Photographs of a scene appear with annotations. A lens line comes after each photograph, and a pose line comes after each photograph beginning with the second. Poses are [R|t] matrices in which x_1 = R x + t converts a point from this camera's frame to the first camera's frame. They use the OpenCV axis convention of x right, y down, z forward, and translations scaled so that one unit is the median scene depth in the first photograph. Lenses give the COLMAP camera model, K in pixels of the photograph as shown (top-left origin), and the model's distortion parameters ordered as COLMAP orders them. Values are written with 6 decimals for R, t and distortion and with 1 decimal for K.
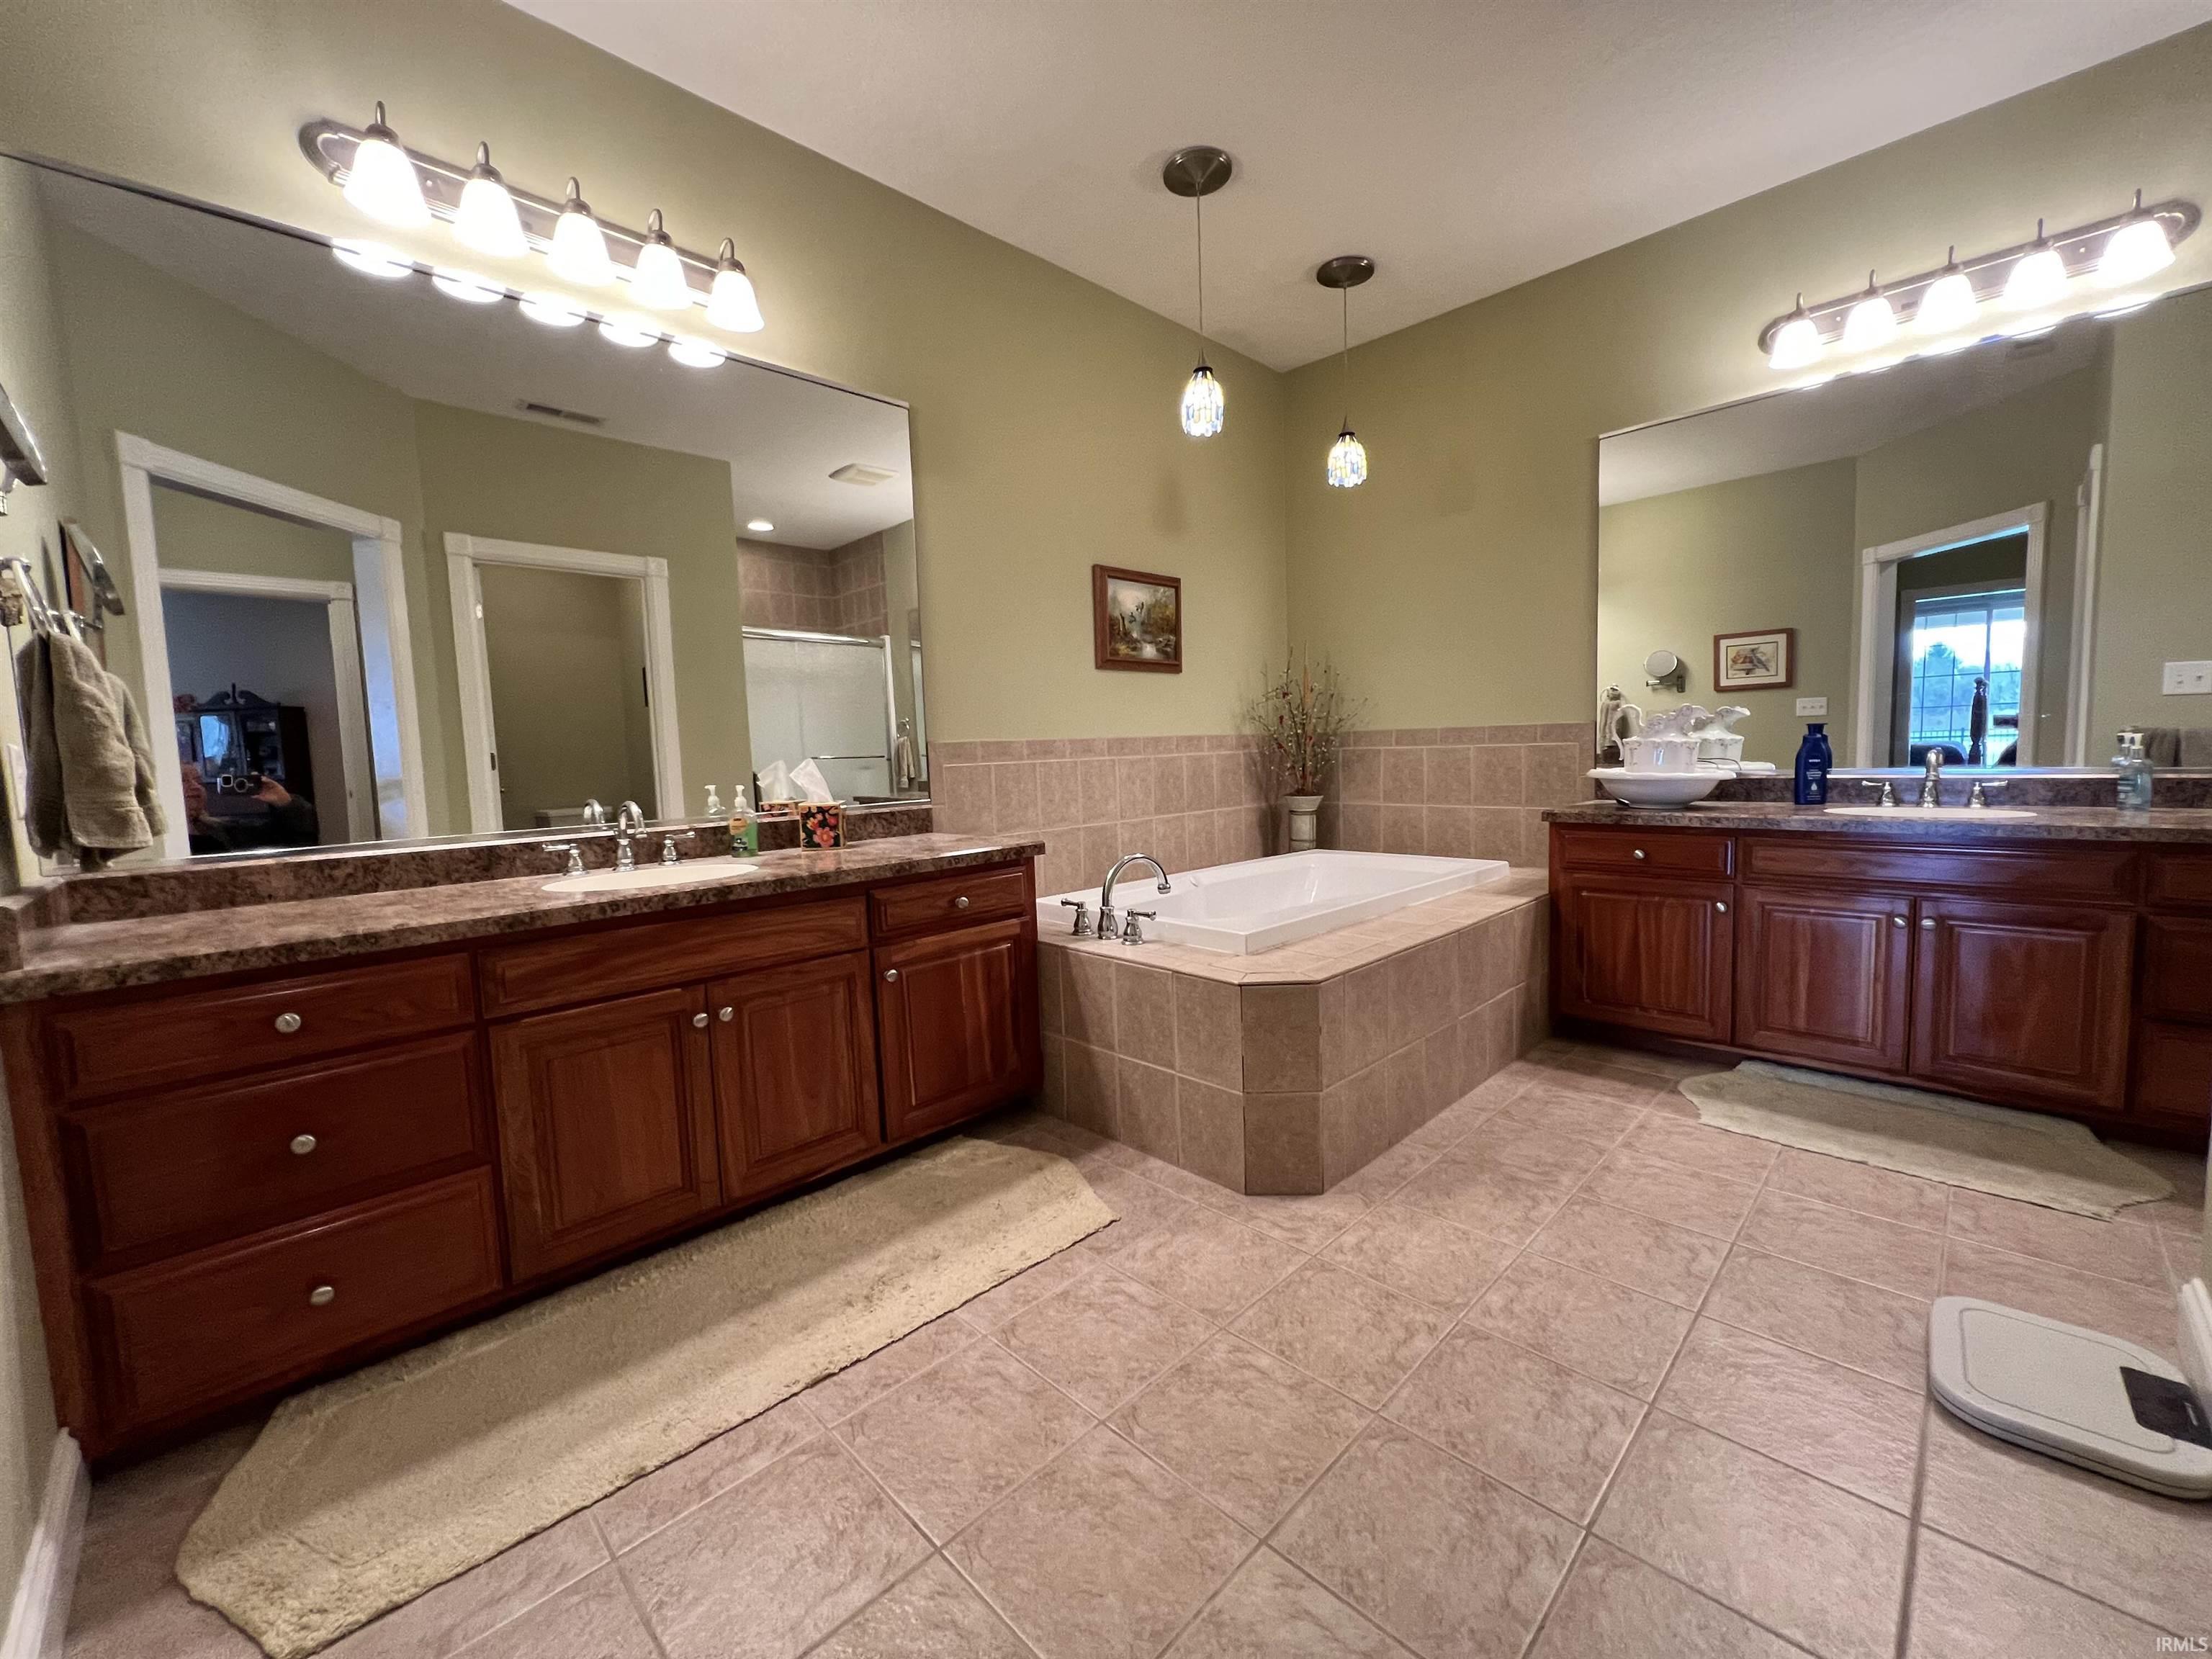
lens RADIAL K [[887.6, 0, 1109.2], [0, 887.6, 825.9], [0, 0, 1]] dist [-0.002608, 0.000402]
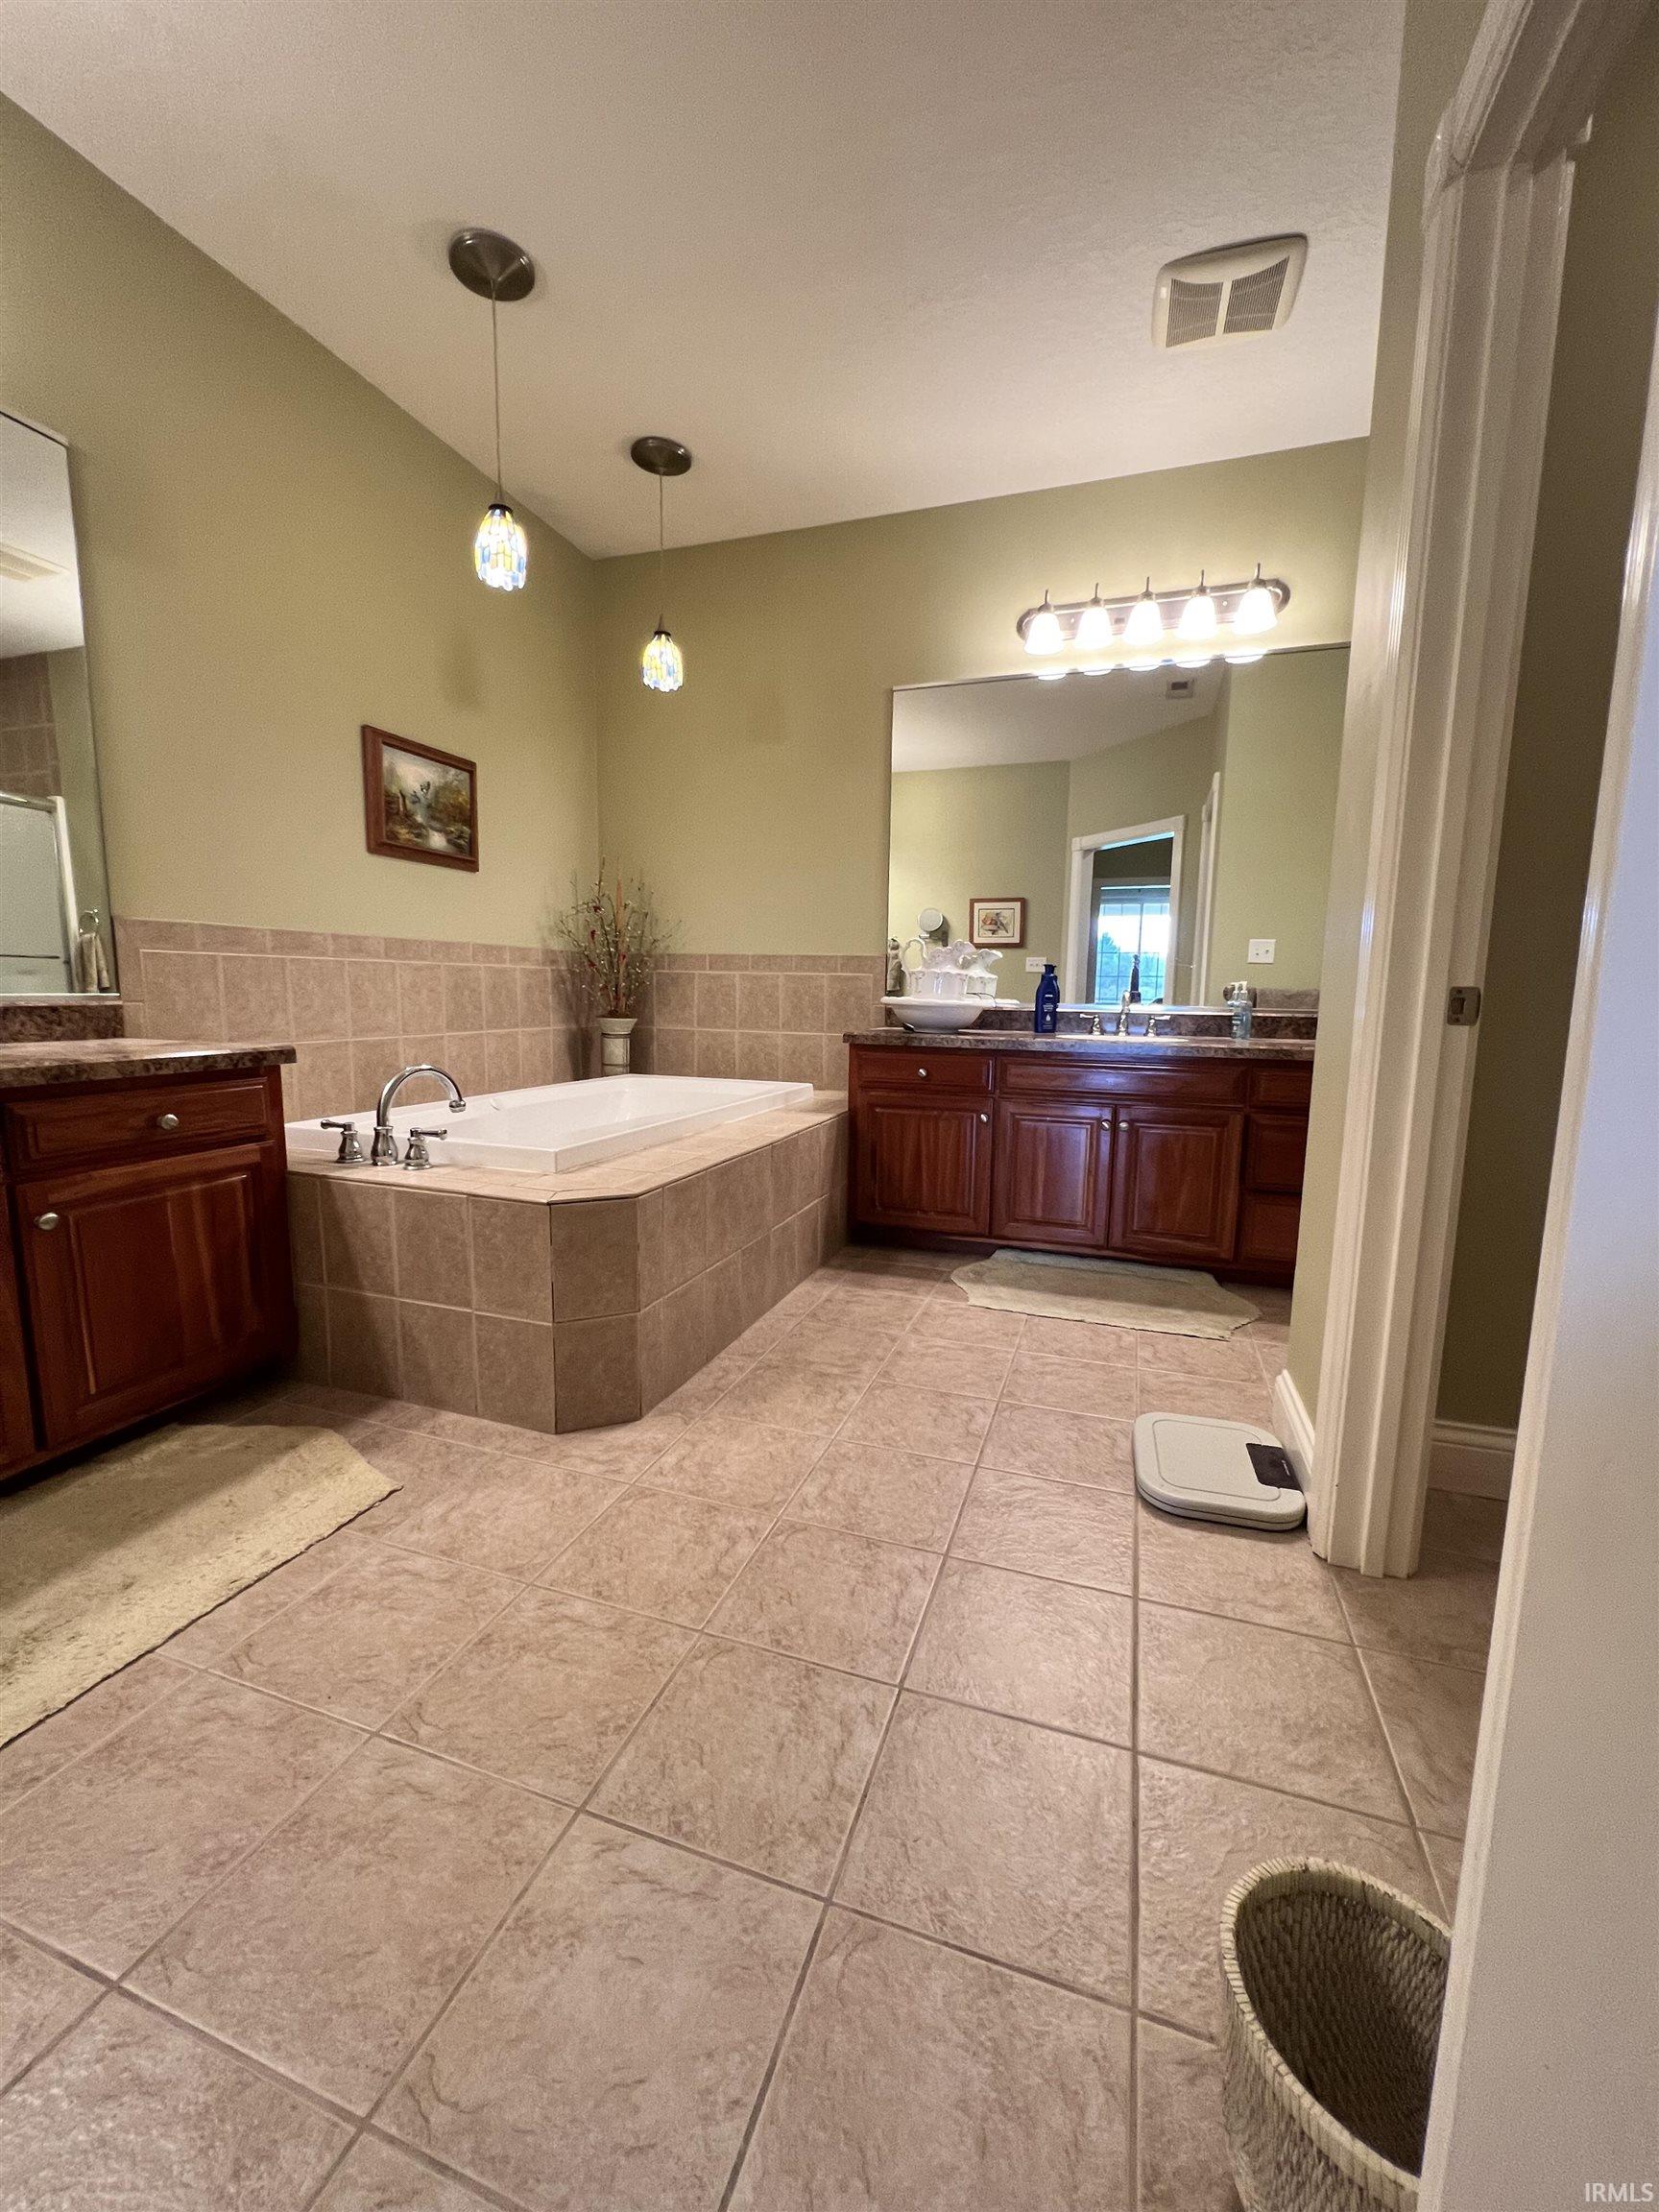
lens RADIAL K [[887.6, 0, 835.6], [0, 887.6, 1108.6], [0, 0, 1]] dist [-0.002608, 0.000402]
pose [[0.895691, -0.010366, 0.444557, 0.008415], [-0.008967, 0.999104, 0.041362, 0.036860], [-0.444587, -0.041034, 0.894795, 0.064030]]
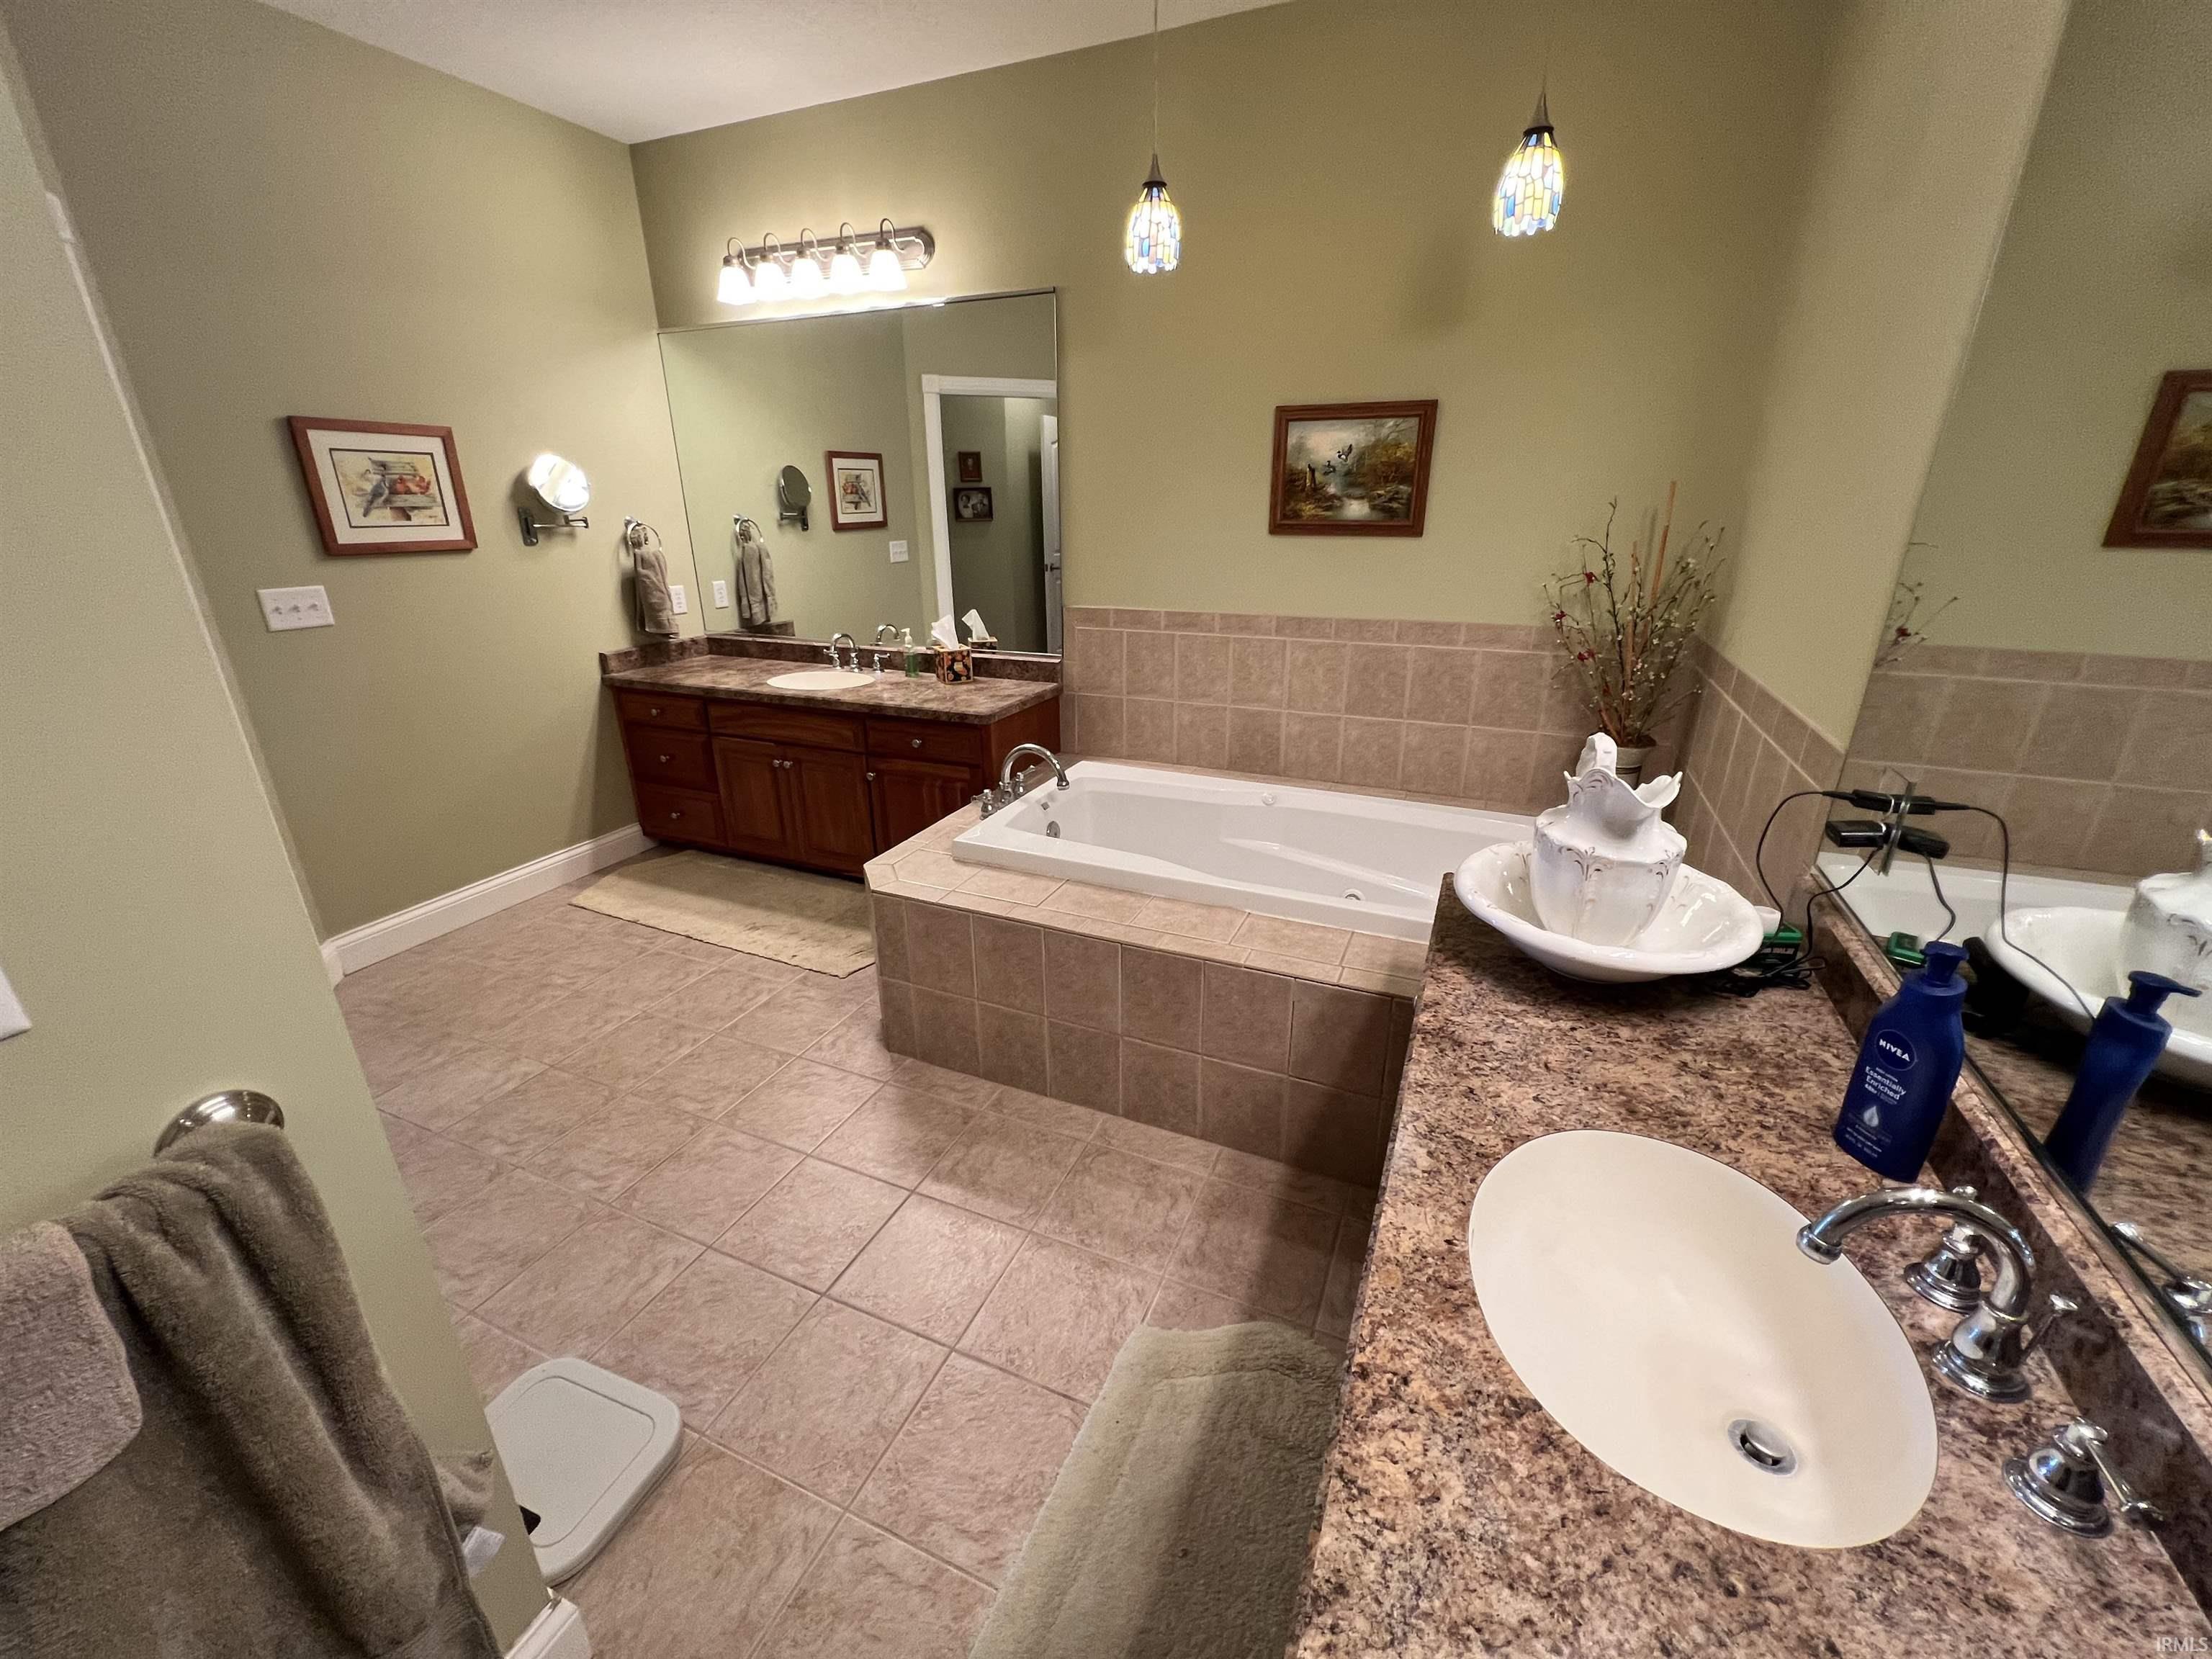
lens RADIAL K [[887.6, 0, 1102.2], [0, 887.6, 825.9], [0, 0, 1]] dist [-0.002608, 0.000402]
pose [[0.362624, 0.355450, -0.861486, 1.111478], [-0.085472, 0.933195, 0.349060, -0.283915], [0.928008, -0.052945, 0.368780, 0.718963]]
